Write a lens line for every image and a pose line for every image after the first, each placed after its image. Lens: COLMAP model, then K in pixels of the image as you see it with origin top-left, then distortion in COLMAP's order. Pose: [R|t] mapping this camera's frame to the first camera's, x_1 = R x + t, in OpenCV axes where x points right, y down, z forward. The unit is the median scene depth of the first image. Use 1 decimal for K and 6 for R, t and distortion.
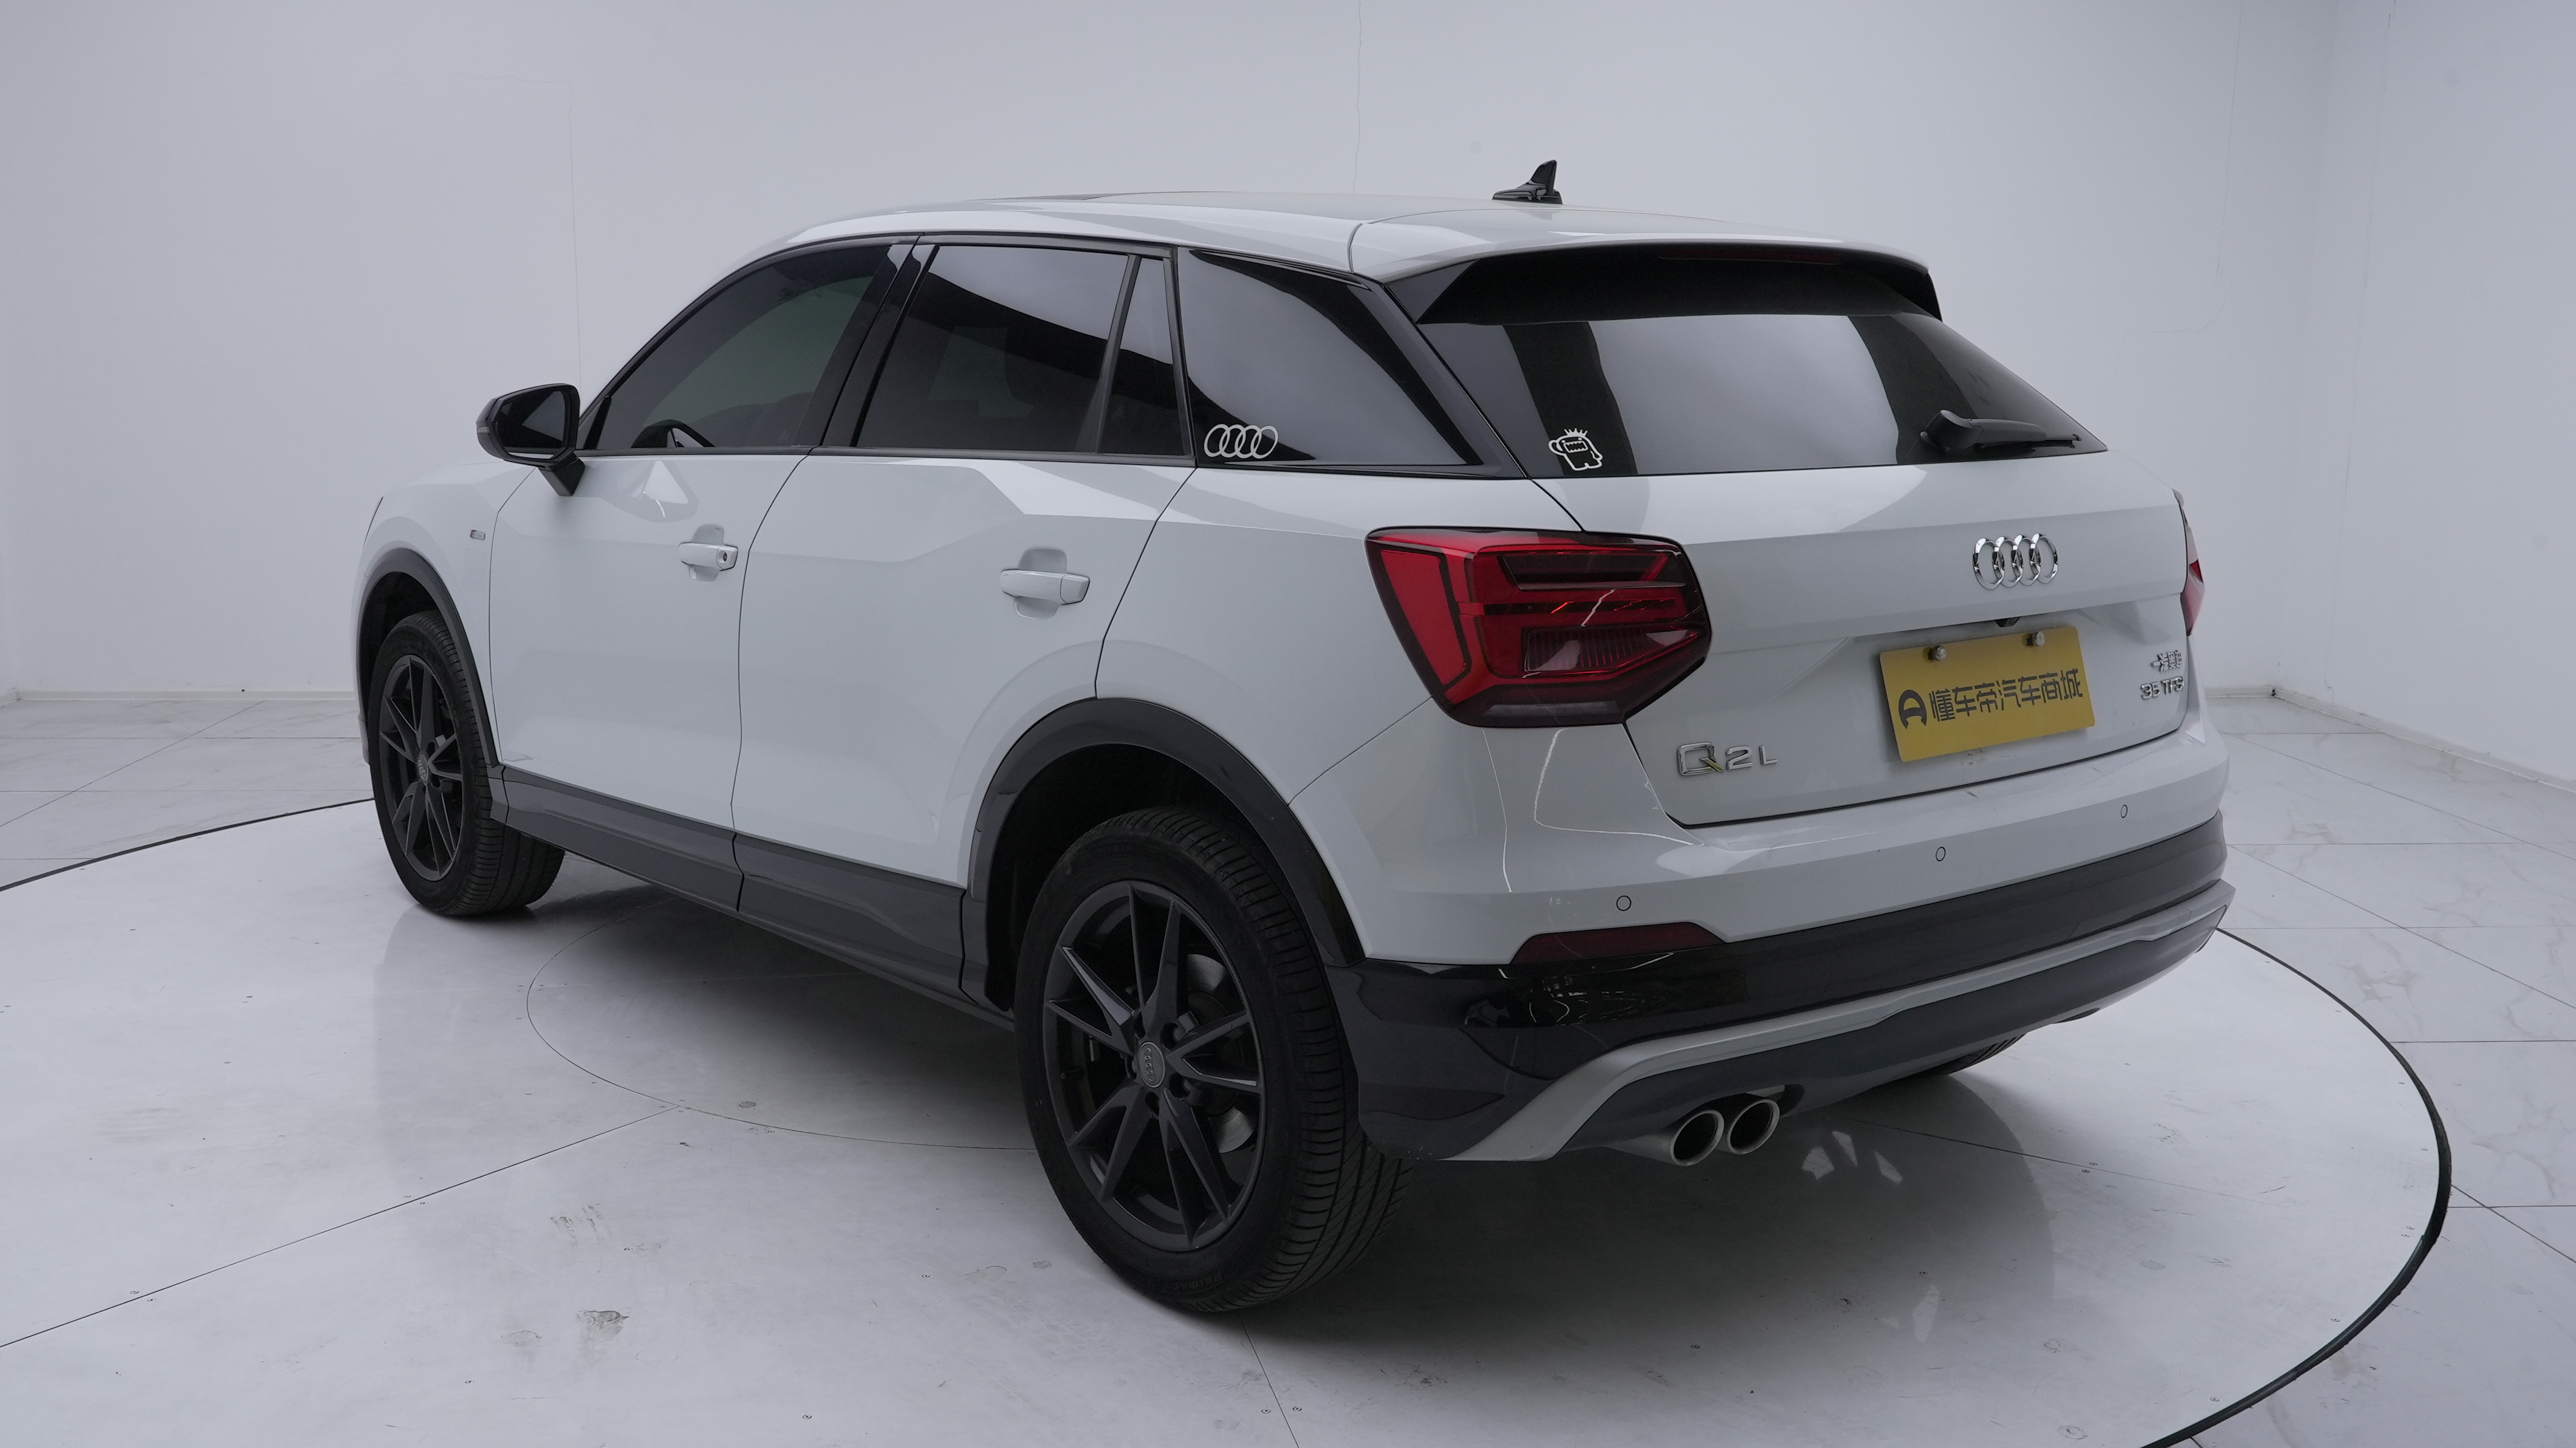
lens RADIAL K [[2613.6, 0, 1289.7], [0, 2613.6, 729.2], [0, 0, 1]] dist [-0.102070, 0.000000]
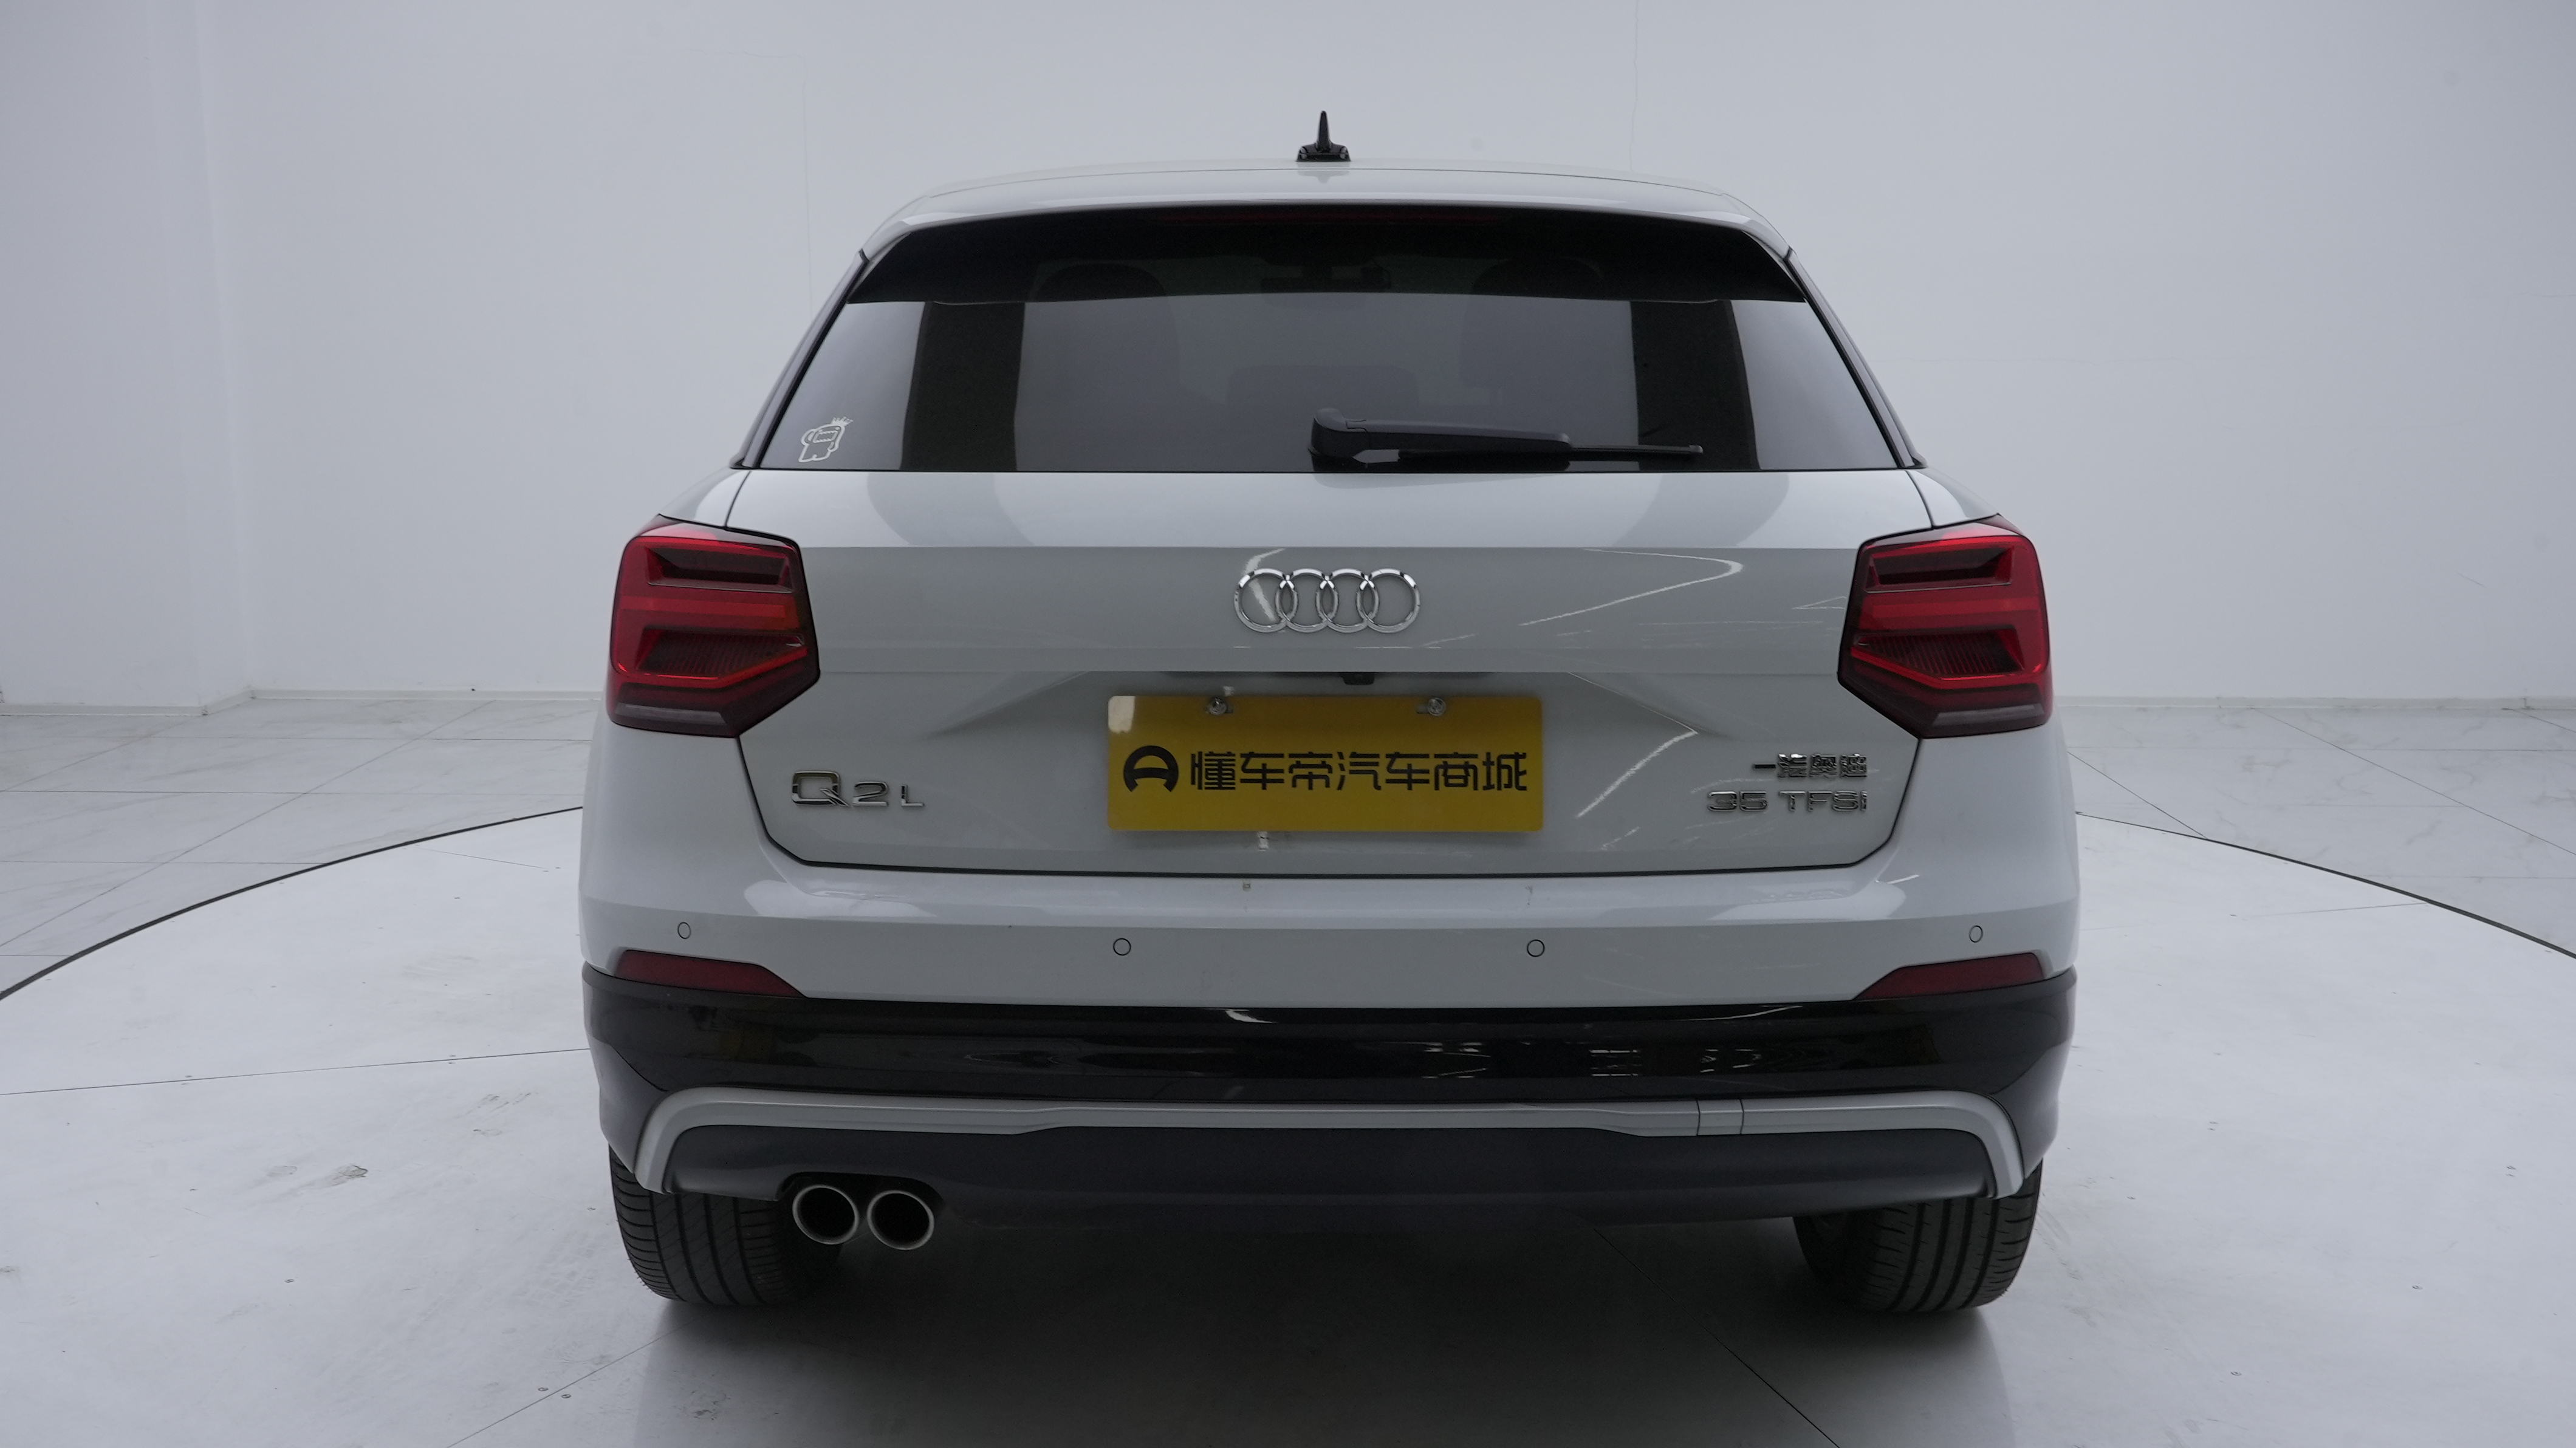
lens RADIAL K [[2556.3, 0, 1286.8], [0, 2556.3, 738.9], [0, 0, 1]] dist [0.018147, 0.000000]
pose [[0.754814, 0.109700, -0.646701, 0.771025], [-0.106199, 0.993346, 0.044549, -0.056141], [0.647285, 0.035052, 0.761442, 0.401926]]
